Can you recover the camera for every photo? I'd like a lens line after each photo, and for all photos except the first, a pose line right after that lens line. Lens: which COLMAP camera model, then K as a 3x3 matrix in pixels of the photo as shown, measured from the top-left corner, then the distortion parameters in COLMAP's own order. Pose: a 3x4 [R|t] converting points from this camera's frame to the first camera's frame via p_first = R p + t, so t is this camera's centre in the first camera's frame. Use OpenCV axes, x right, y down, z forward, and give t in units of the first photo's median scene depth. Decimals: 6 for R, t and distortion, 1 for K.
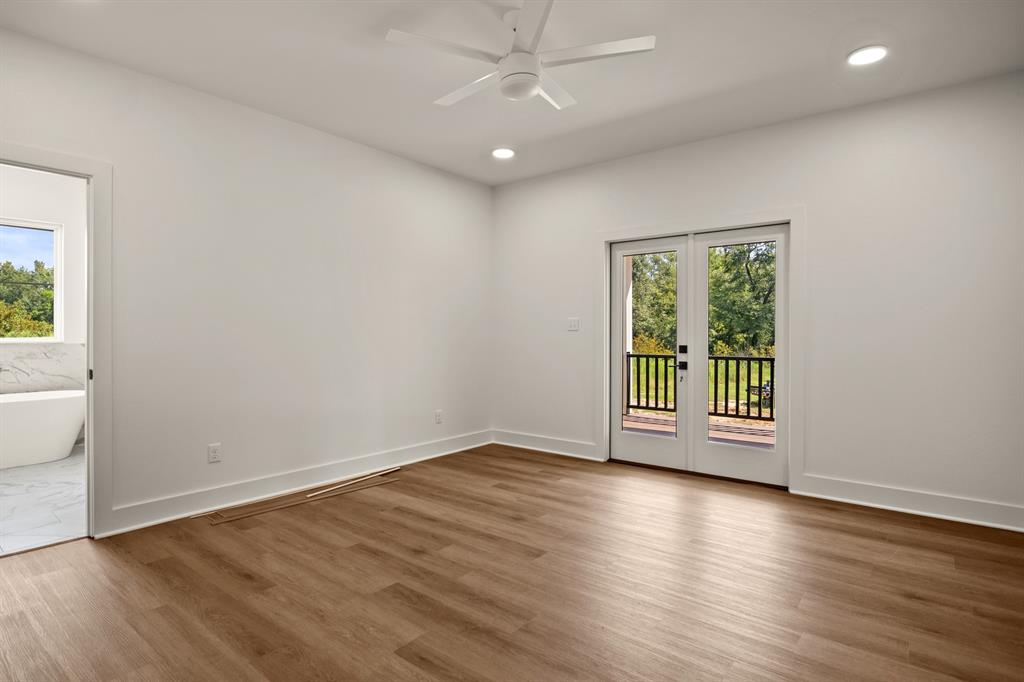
lens RADIAL K [[536.5, 0, 512.0], [0, 536.5, 341.0], [0, 0, 1]] dist [-0.001181, -0.000596]
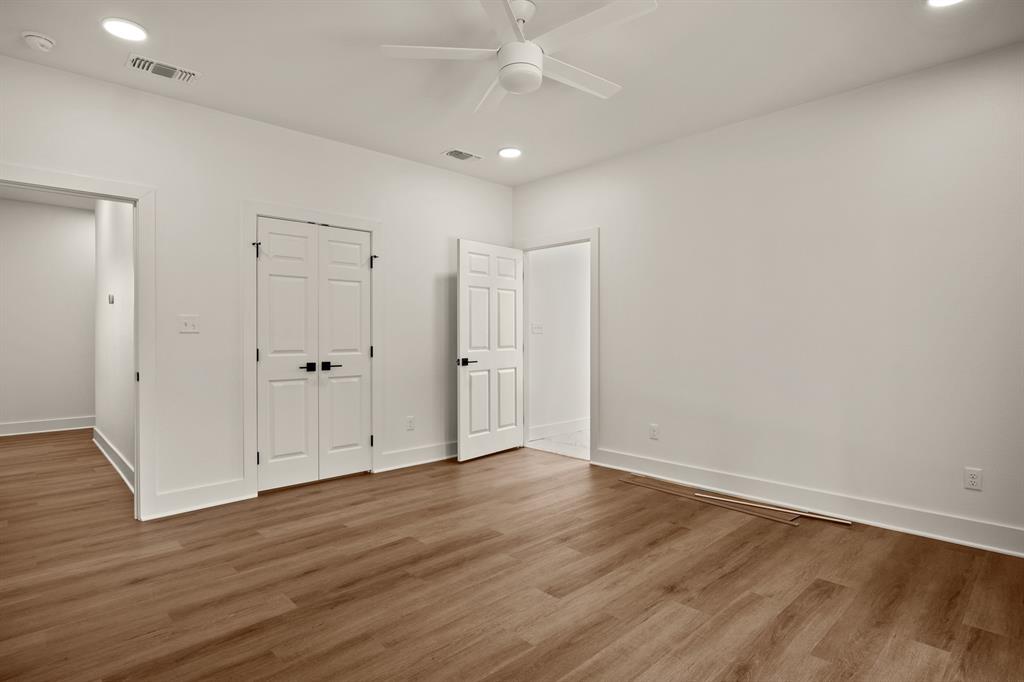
lens RADIAL K [[536.5, 0, 512.0], [0, 536.5, 341.0], [0, 0, 1]] dist [-0.001181, -0.000596]
pose [[-0.149045, 0.003556, -0.988824, 0.697543], [-0.010291, 0.999934, 0.005147, -0.004100], [0.988777, 0.010943, -0.148998, 0.822861]]
